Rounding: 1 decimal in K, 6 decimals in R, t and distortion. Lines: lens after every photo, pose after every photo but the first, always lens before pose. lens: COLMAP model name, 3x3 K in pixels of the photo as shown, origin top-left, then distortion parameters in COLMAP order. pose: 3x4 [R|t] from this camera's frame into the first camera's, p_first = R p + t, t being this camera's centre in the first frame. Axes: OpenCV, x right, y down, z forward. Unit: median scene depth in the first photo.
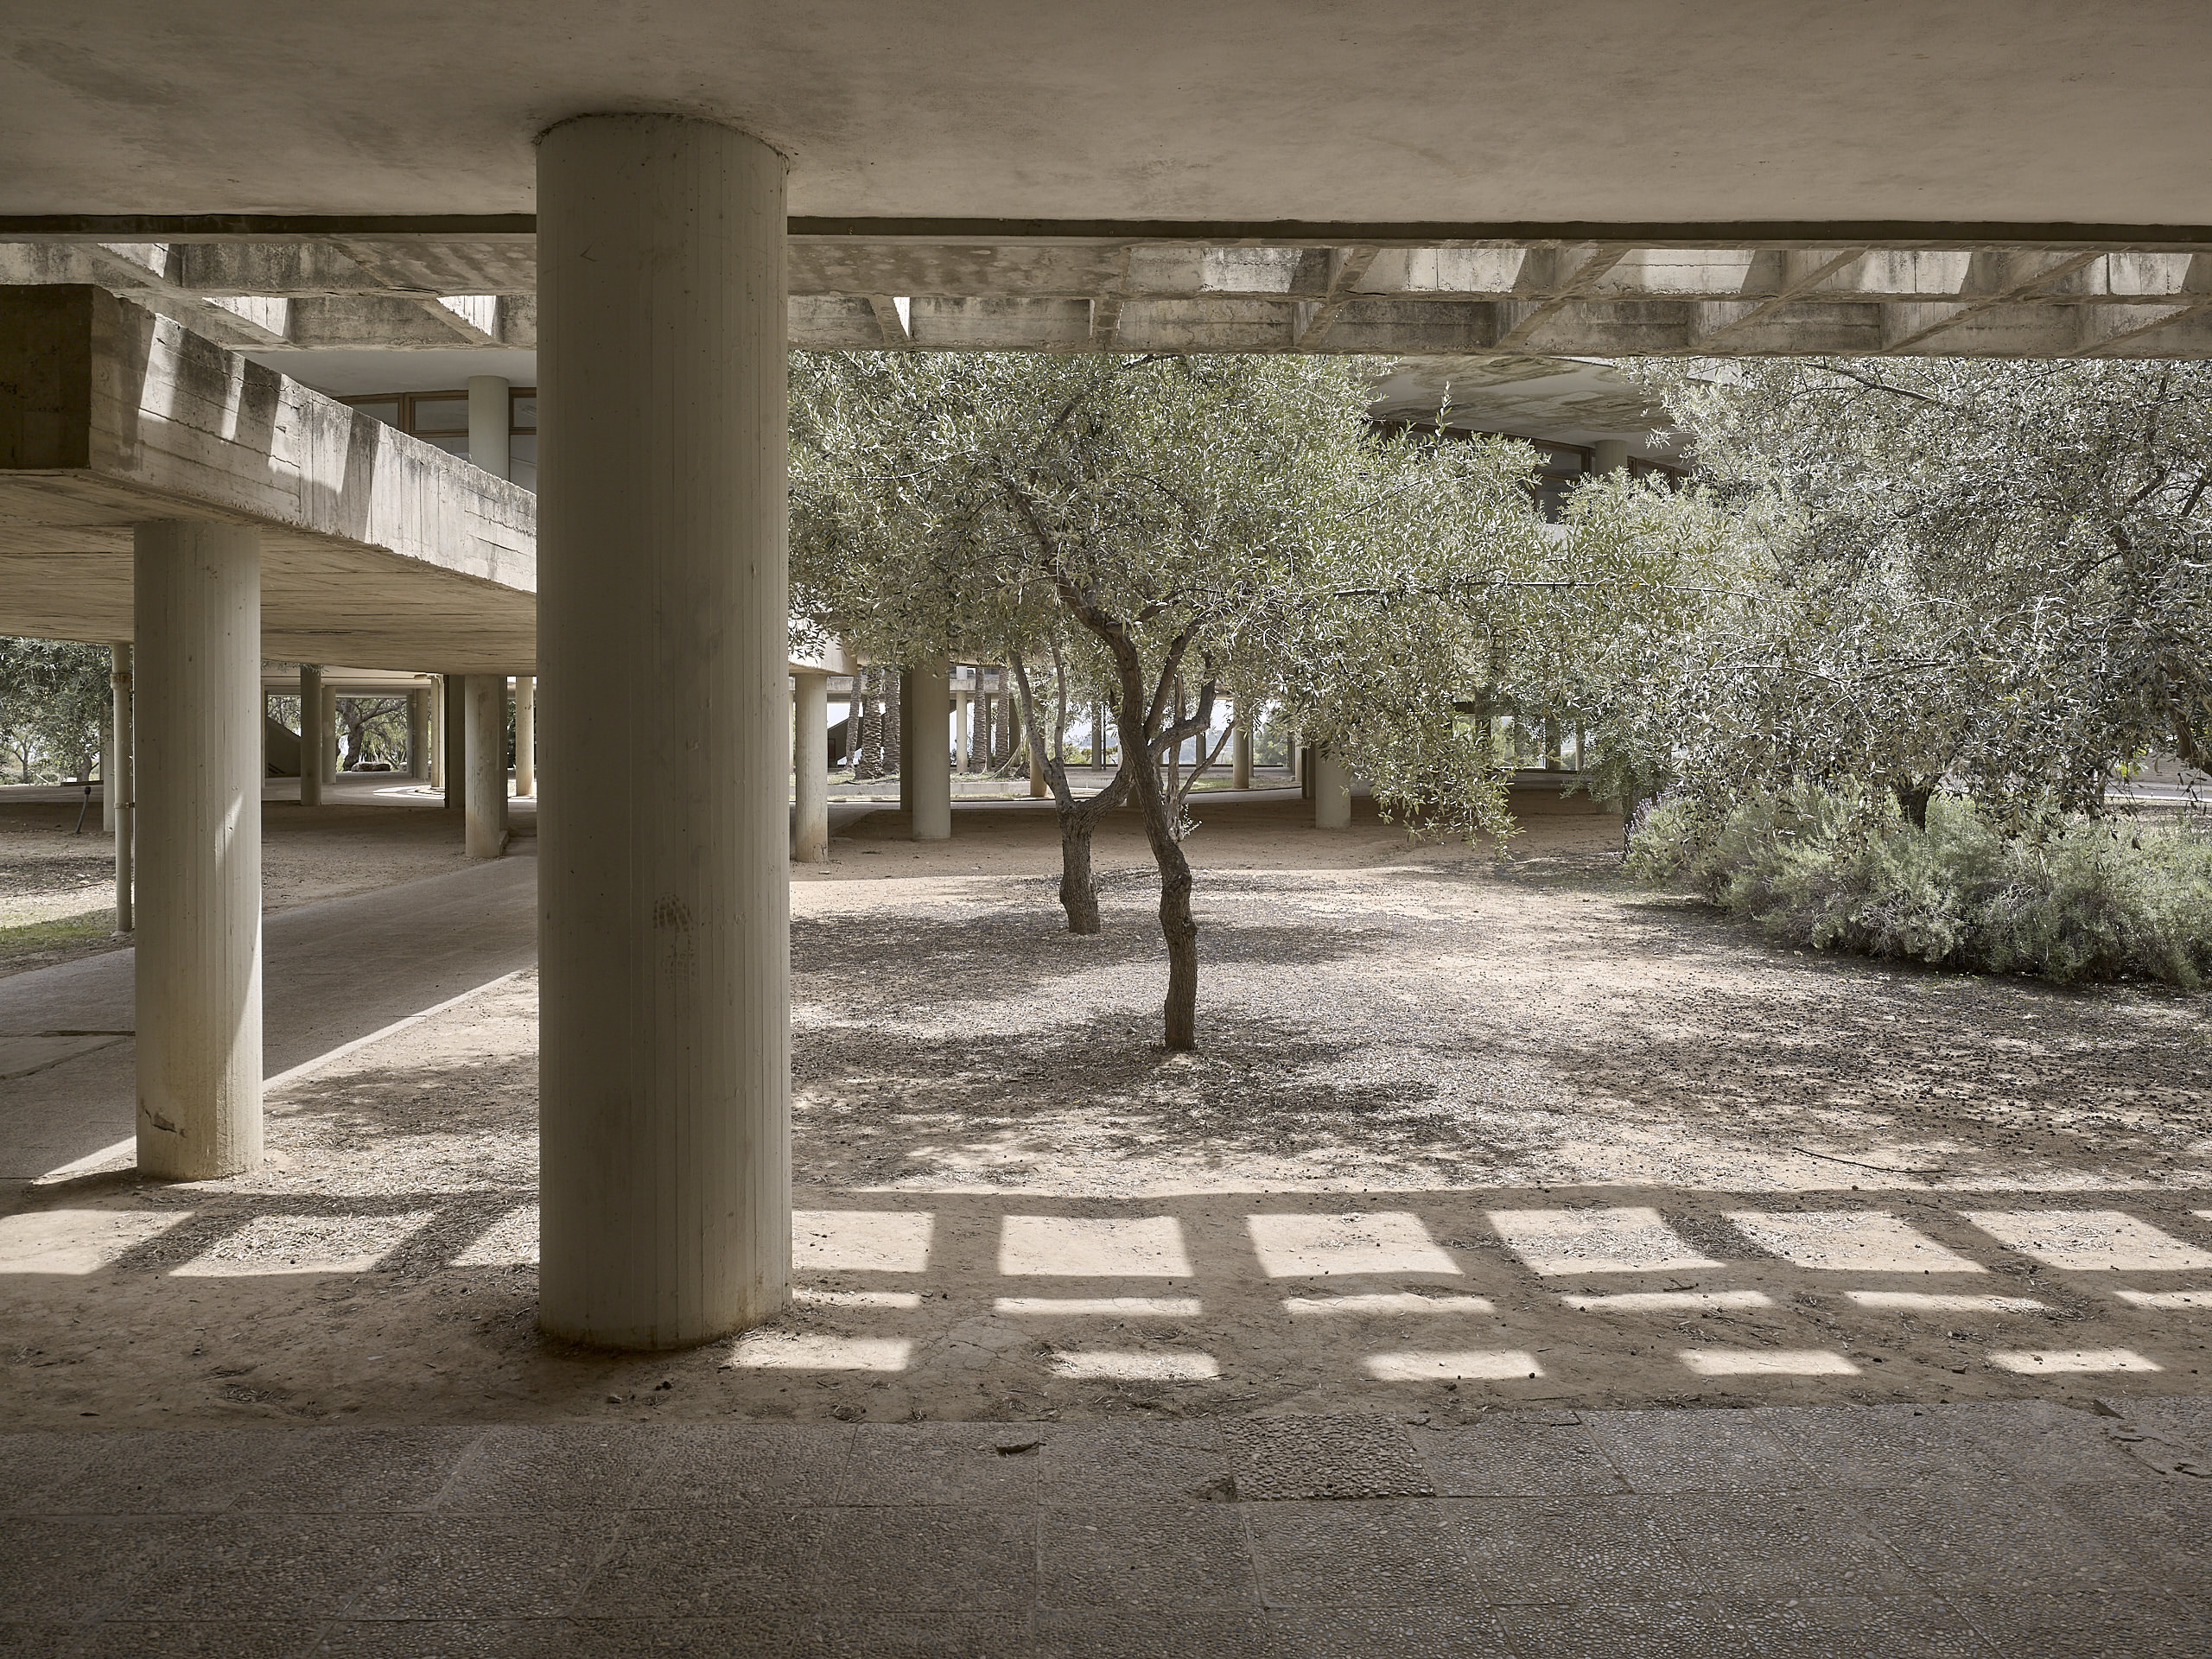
lens RADIAL K [[1643.8, 0, 1106.0], [0, 1643.8, 834.9], [0, 0, 1]] dist [-0.028967, 0.024564]
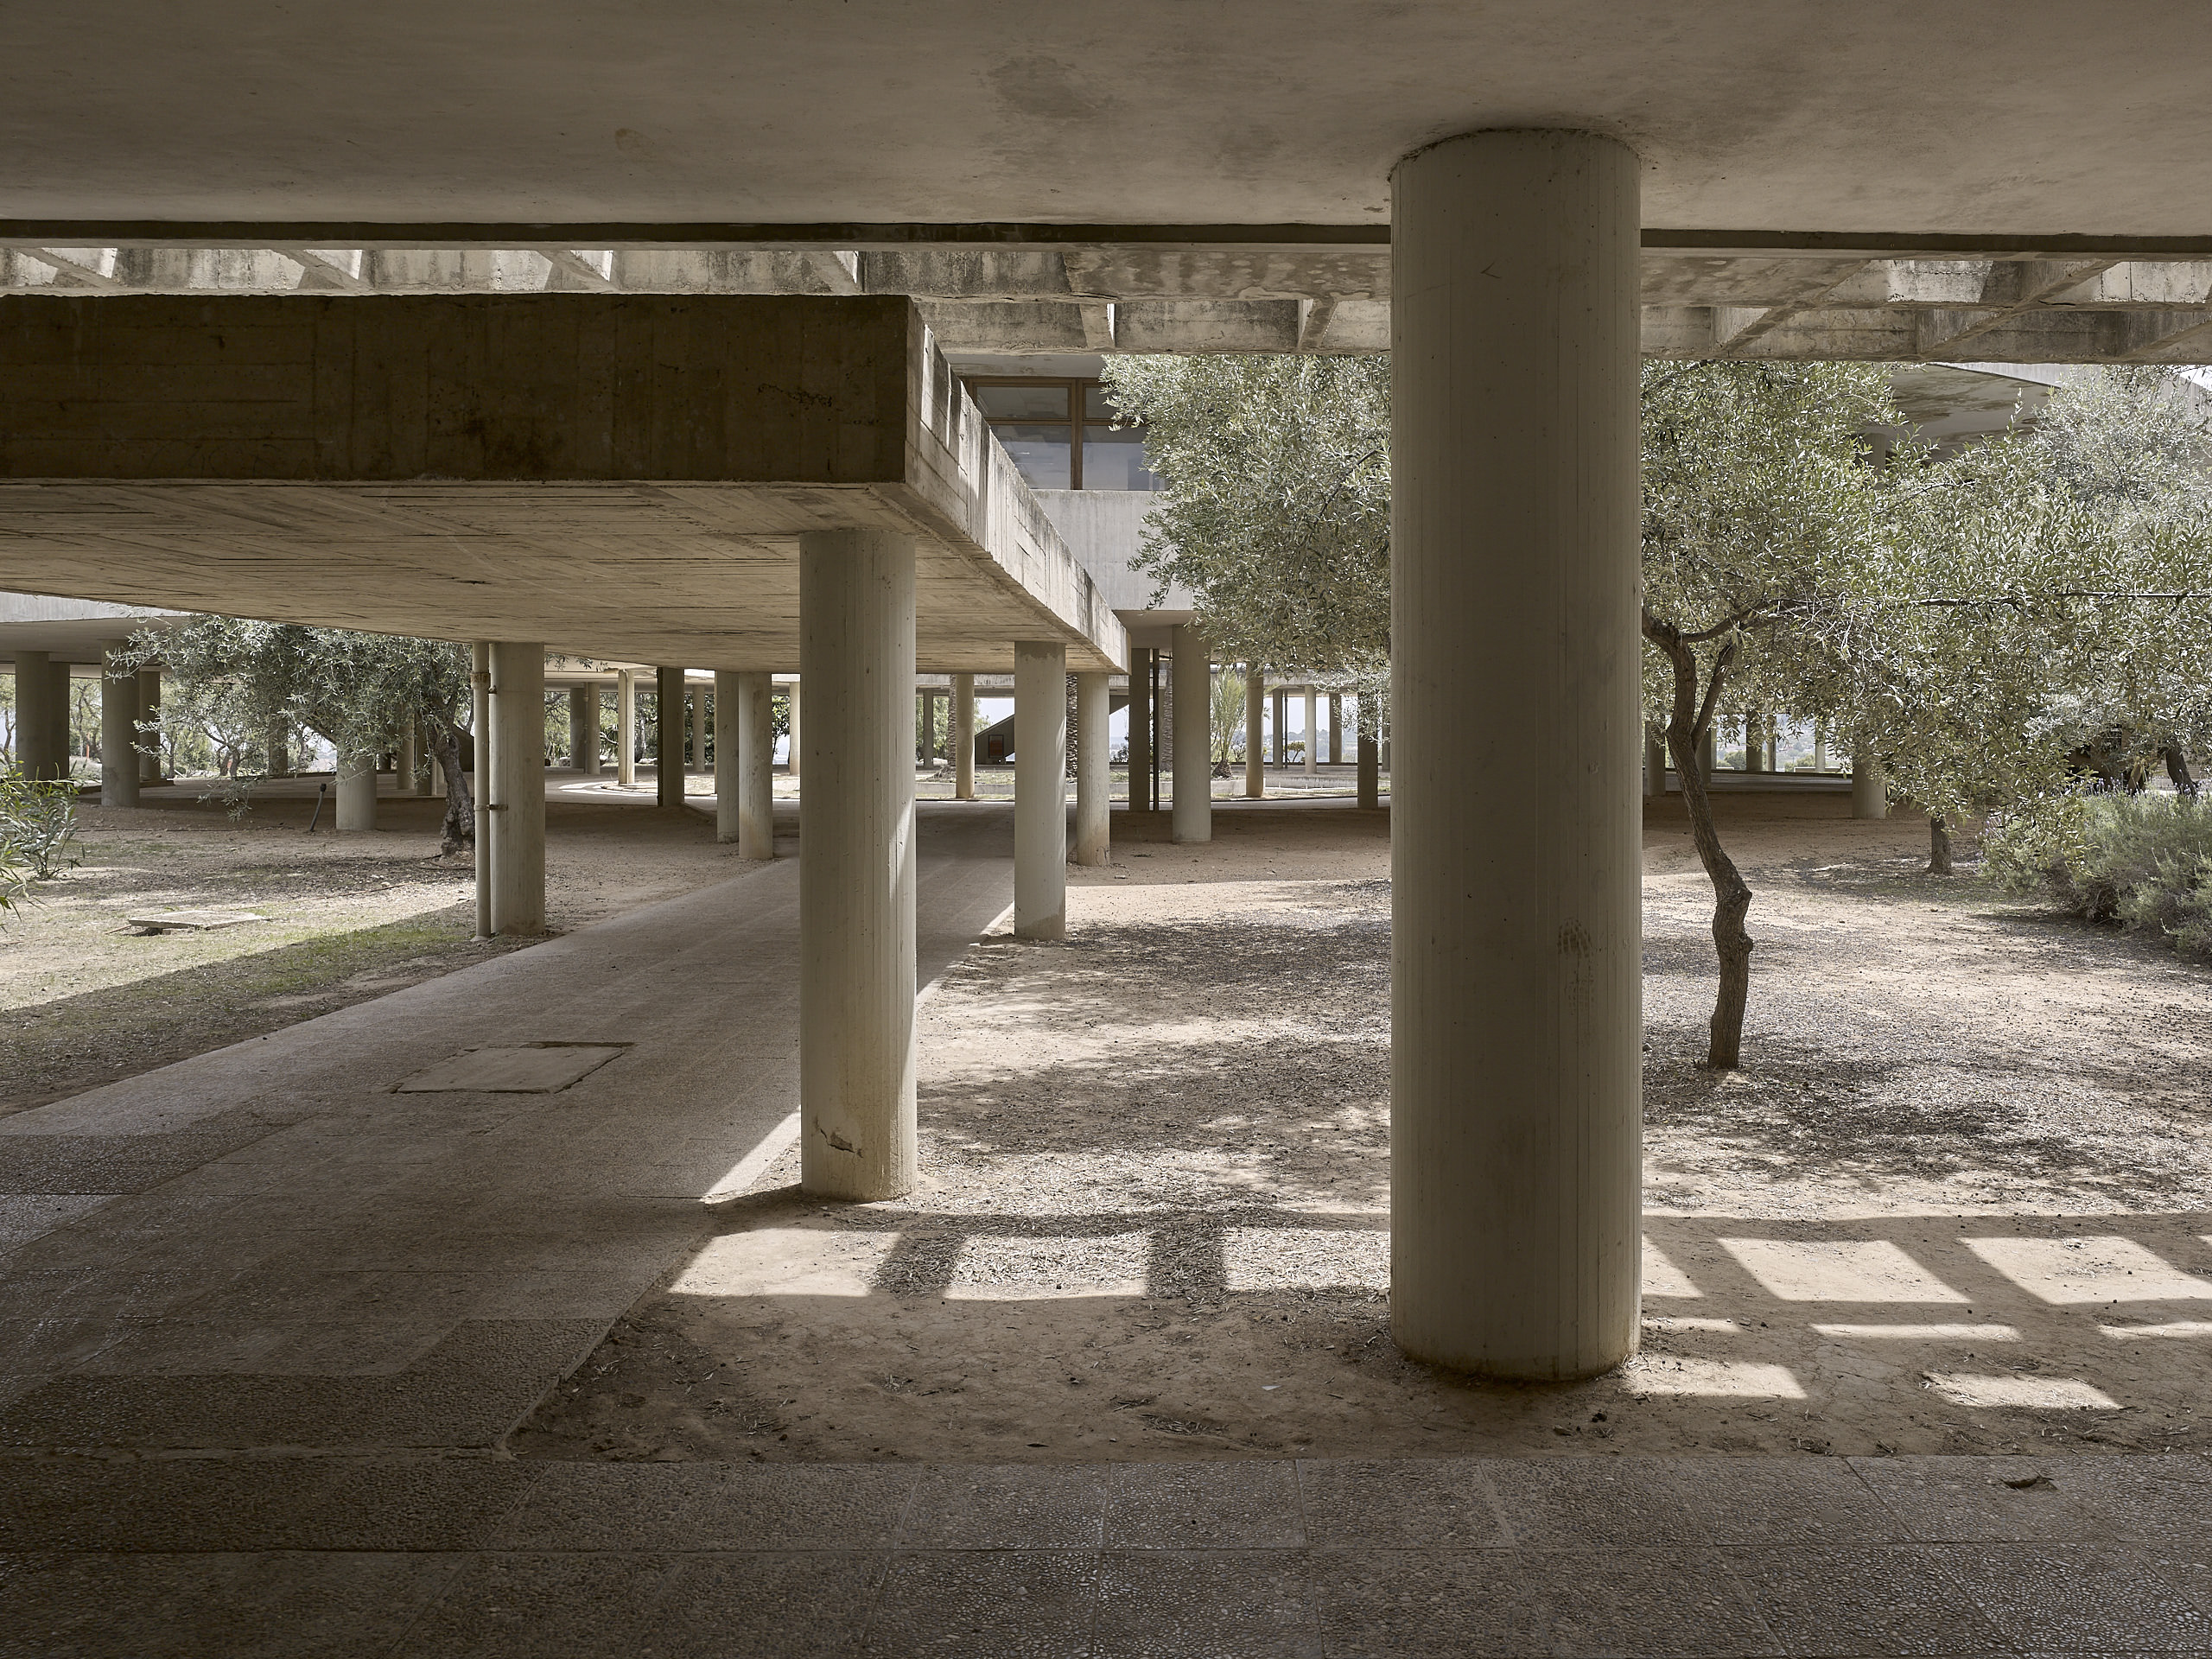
lens RADIAL K [[1694.4, 0, 1106.0], [0, 1694.4, 829.5], [0, 0, 1]] dist [-0.012712, 0.001196]
pose [[0.999940, 0.004256, -0.010088, -0.475356], [-0.004255, 0.999991, 0.000111, -0.015066], [0.010088, -0.000069, 0.999949, -0.020982]]
